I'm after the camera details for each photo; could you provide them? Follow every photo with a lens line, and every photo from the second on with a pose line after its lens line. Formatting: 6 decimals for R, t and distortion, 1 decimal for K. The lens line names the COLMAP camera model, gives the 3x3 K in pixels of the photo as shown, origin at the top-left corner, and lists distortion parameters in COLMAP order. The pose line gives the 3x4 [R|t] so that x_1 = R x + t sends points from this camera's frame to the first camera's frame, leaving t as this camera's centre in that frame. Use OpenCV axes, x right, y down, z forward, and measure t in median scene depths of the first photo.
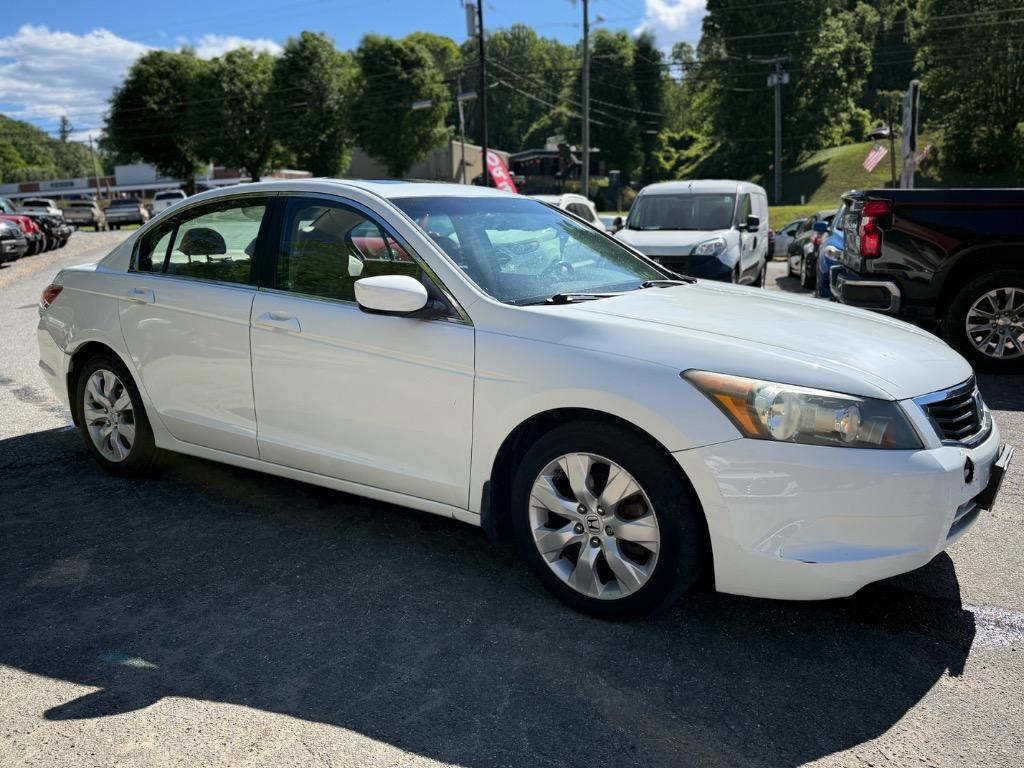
lens RADIAL K [[785.7, 0, 514.5], [0, 785.7, 380.2], [0, 0, 1]] dist [0.042698, -0.069660]
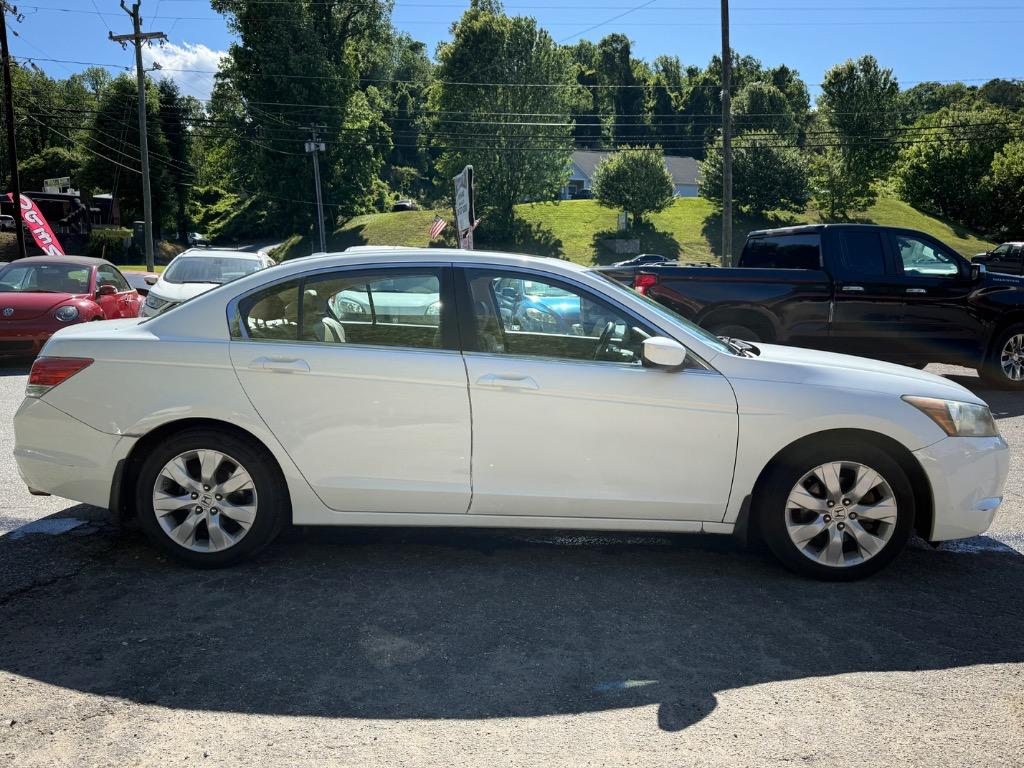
lens RADIAL K [[785.7, 0, 514.5], [0, 785.7, 380.2], [0, 0, 1]] dist [0.042698, -0.069660]
pose [[0.852436, -0.043067, 0.521055, -1.134871], [0.080560, 0.995519, -0.049512, -0.027871], [-0.516588, 0.084183, 0.852086, 0.093451]]
